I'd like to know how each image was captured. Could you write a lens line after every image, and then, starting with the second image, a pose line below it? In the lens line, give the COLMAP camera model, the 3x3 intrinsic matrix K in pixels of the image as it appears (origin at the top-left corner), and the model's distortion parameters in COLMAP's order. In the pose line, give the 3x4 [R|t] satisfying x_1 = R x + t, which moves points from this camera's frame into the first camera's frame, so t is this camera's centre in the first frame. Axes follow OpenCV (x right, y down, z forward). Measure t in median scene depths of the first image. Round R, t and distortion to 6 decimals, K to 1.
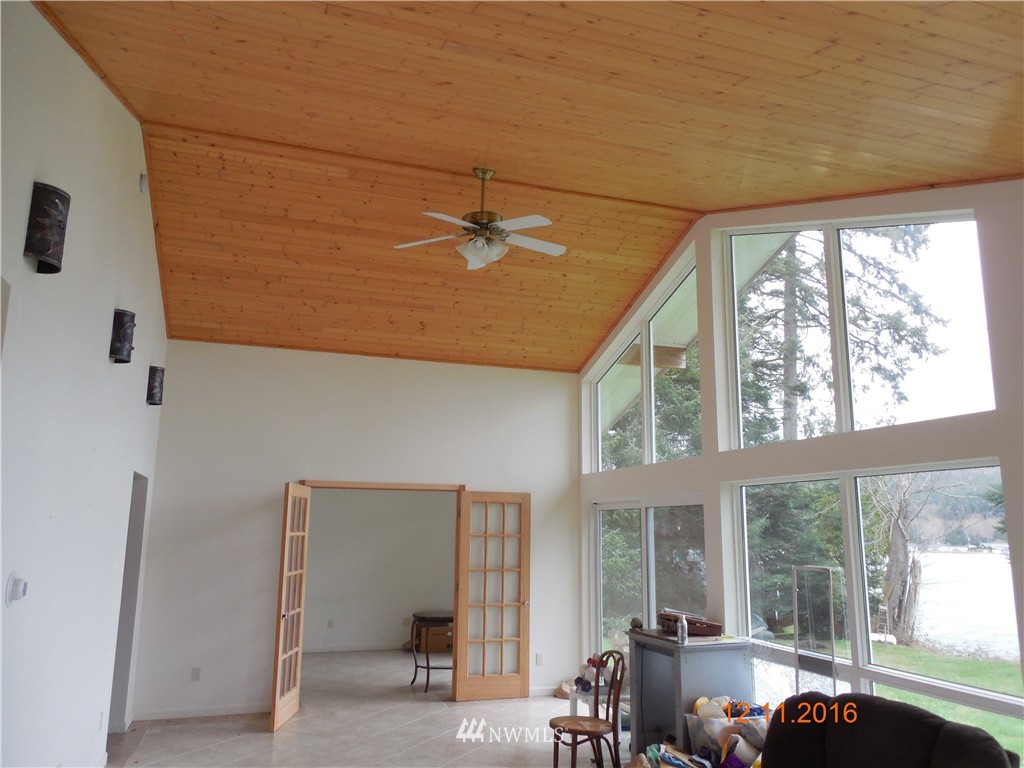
lens RADIAL K [[766.6, 0, 512.0], [0, 766.6, 384.0], [0, 0, 1]] dist [0.004100, 0.000328]
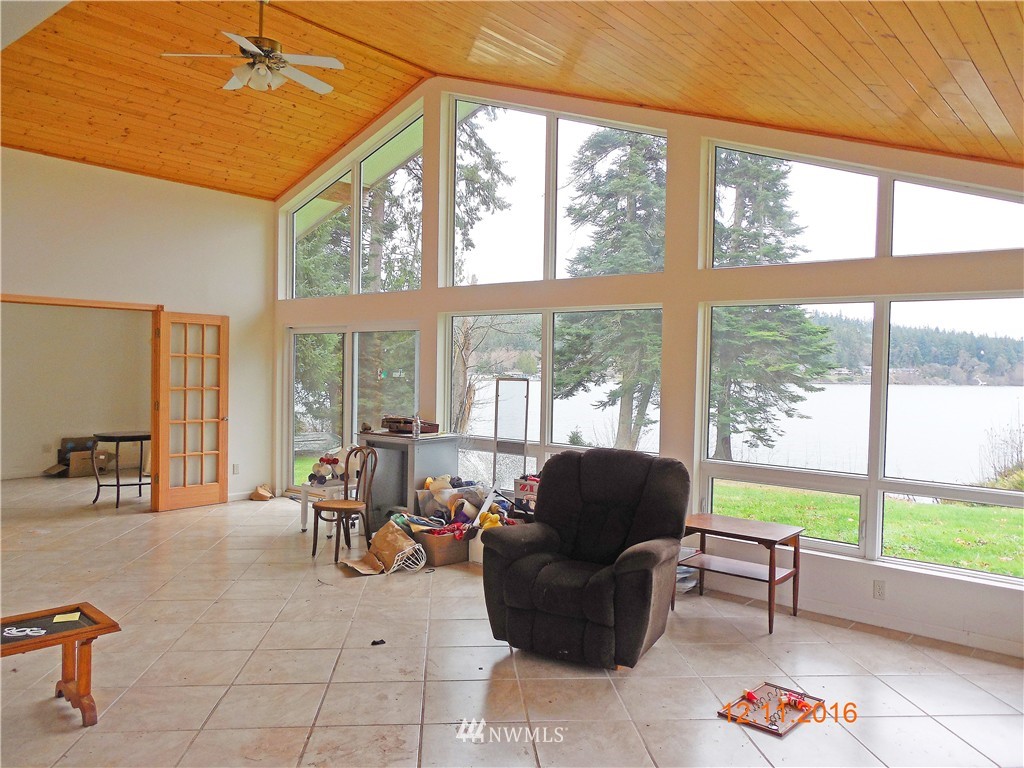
lens RADIAL K [[766.6, 0, 512.0], [0, 766.6, 384.0], [0, 0, 1]] dist [0.004100, 0.000328]
pose [[0.852293, -0.010590, 0.522957, -0.198559], [-0.103605, 0.976569, 0.188626, -0.002257], [-0.512701, -0.214945, 0.831226, -0.072705]]
